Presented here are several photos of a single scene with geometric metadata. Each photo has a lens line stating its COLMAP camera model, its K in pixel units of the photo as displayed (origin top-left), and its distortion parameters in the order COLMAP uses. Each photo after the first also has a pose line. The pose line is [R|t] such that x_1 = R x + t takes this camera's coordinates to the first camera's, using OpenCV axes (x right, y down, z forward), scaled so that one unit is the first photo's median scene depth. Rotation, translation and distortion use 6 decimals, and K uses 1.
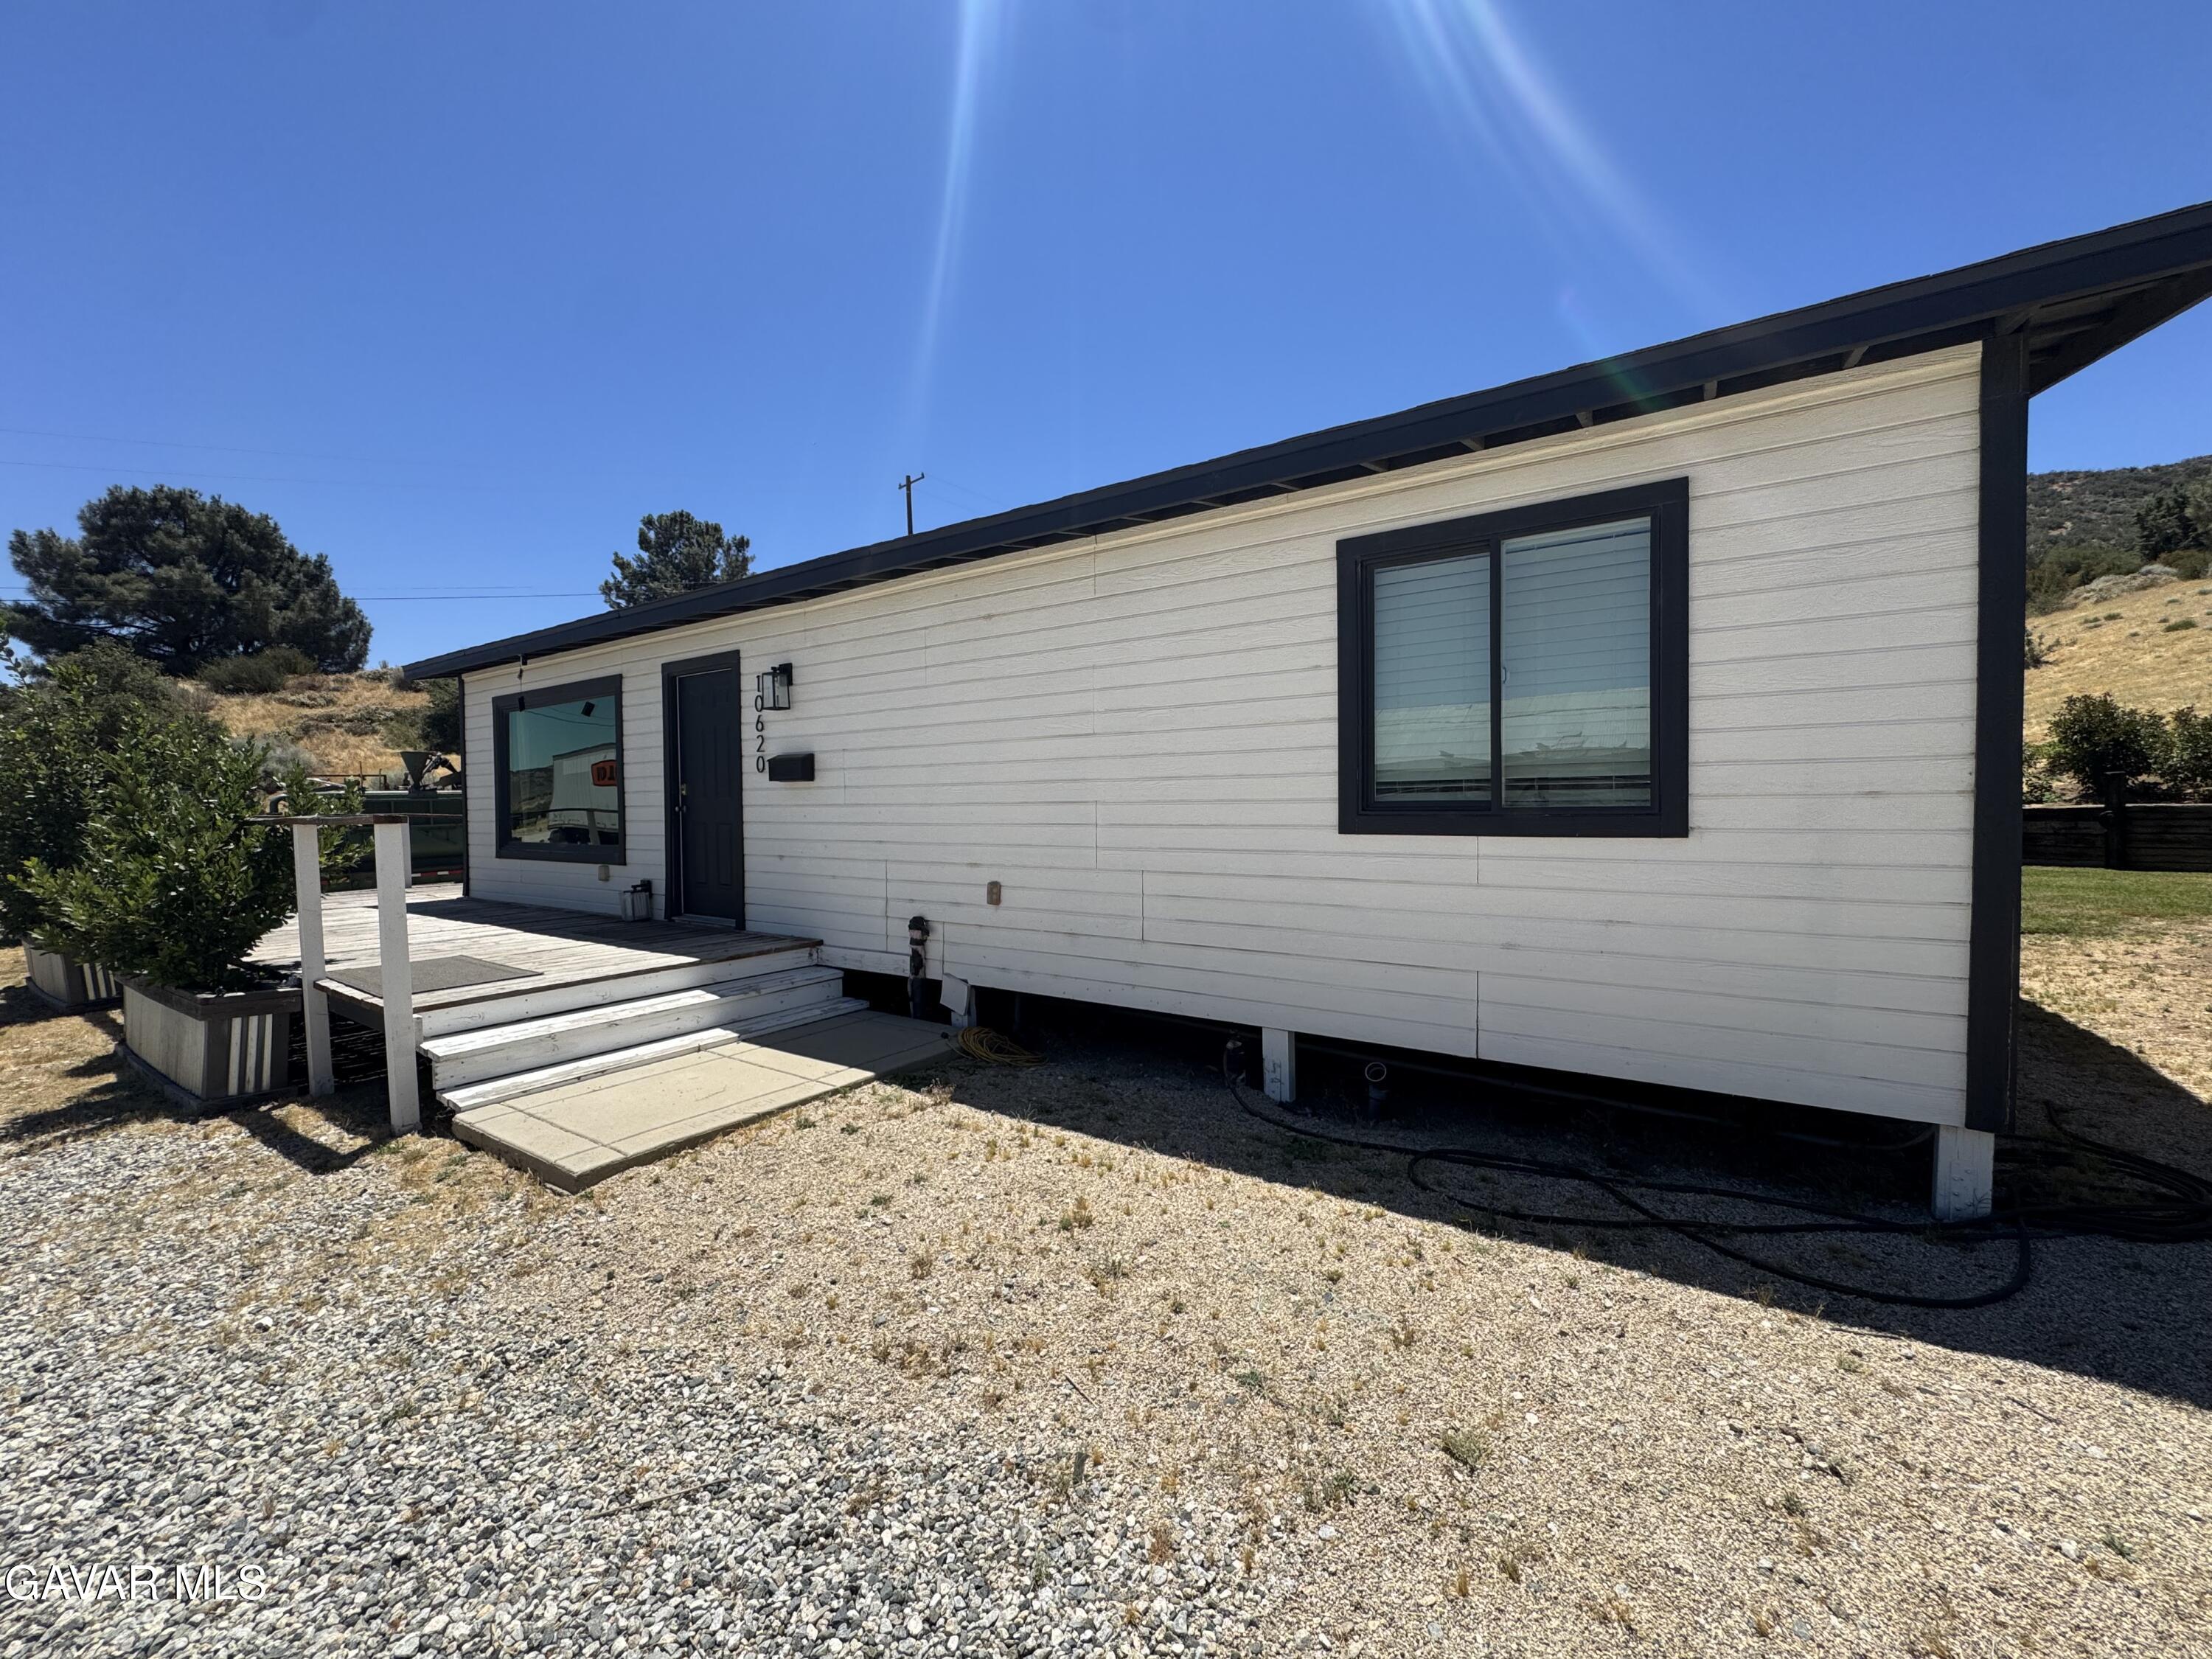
lens RADIAL K [[885.4, 0, 1106.0], [0, 885.4, 829.5], [0, 0, 1]] dist [-0.003358, 0.000687]
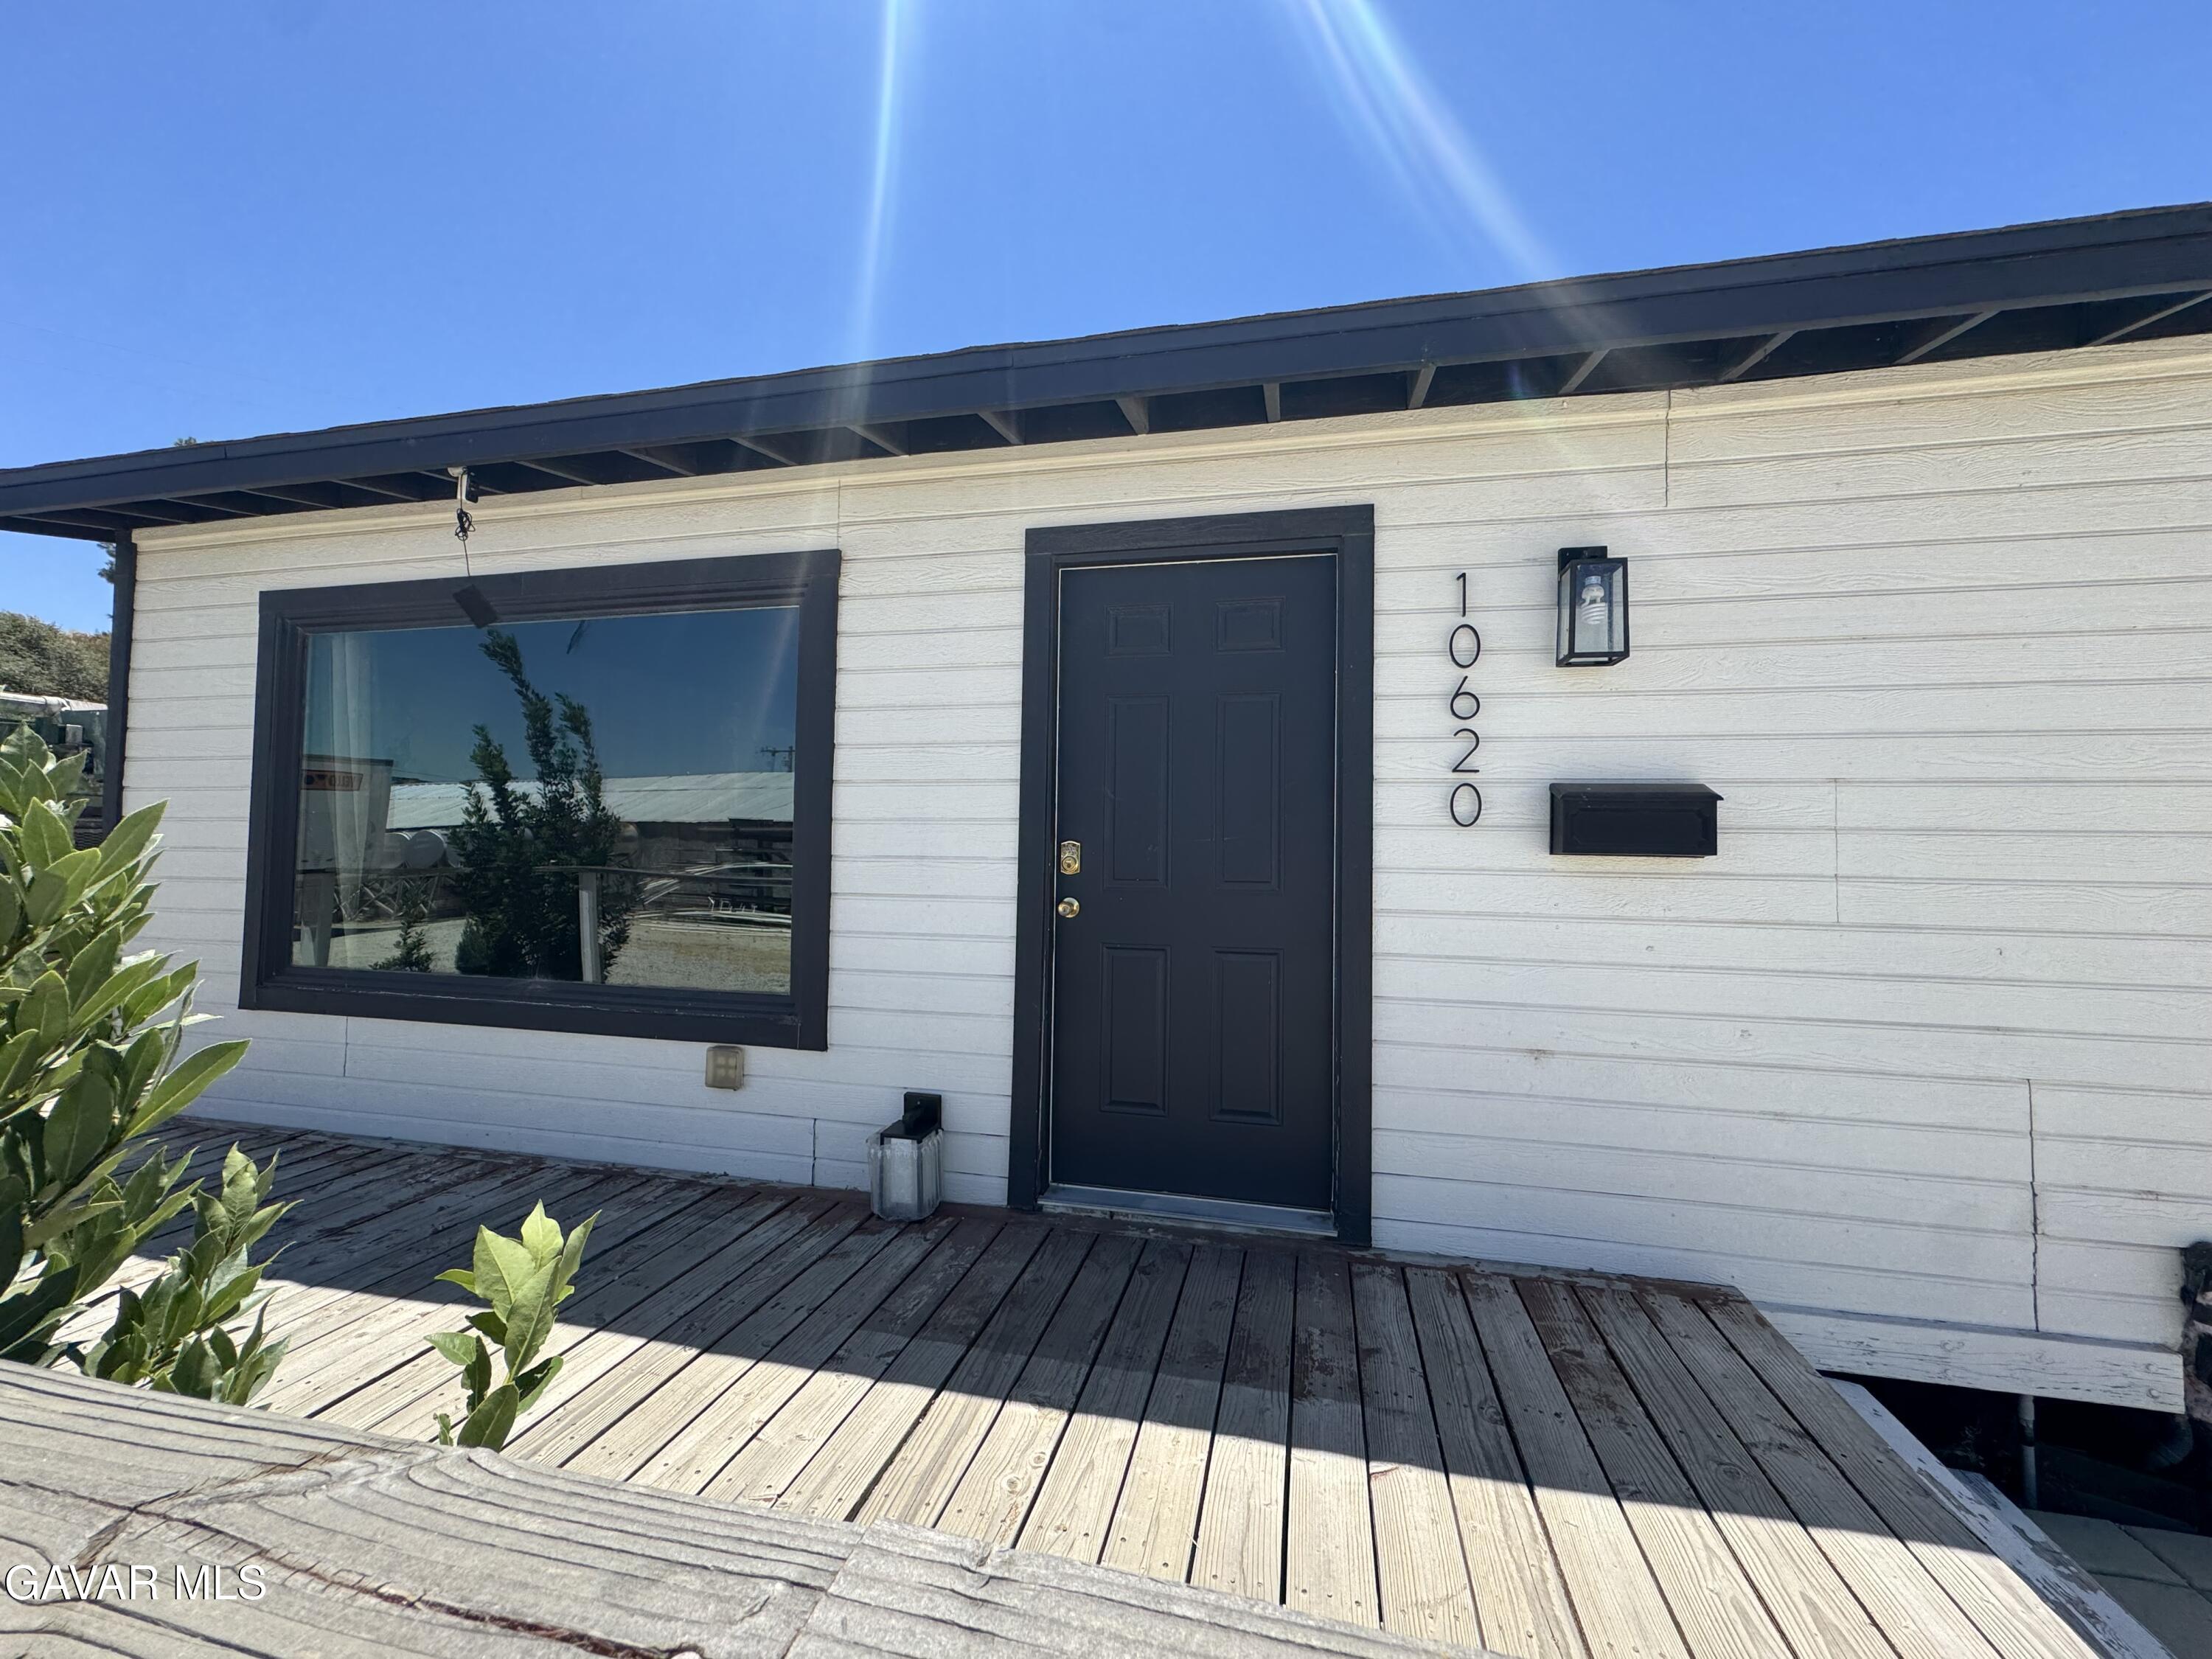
lens RADIAL K [[883.9, 0, 1109.6], [0, 883.9, 746.5], [0, 0, 1]] dist [-0.002667, -0.000063]
pose [[0.933325, 0.021068, 0.358414, -0.649919], [0.004149, 0.997577, -0.069441, -0.071093], [-0.359009, 0.066298, 0.930976, 0.682355]]
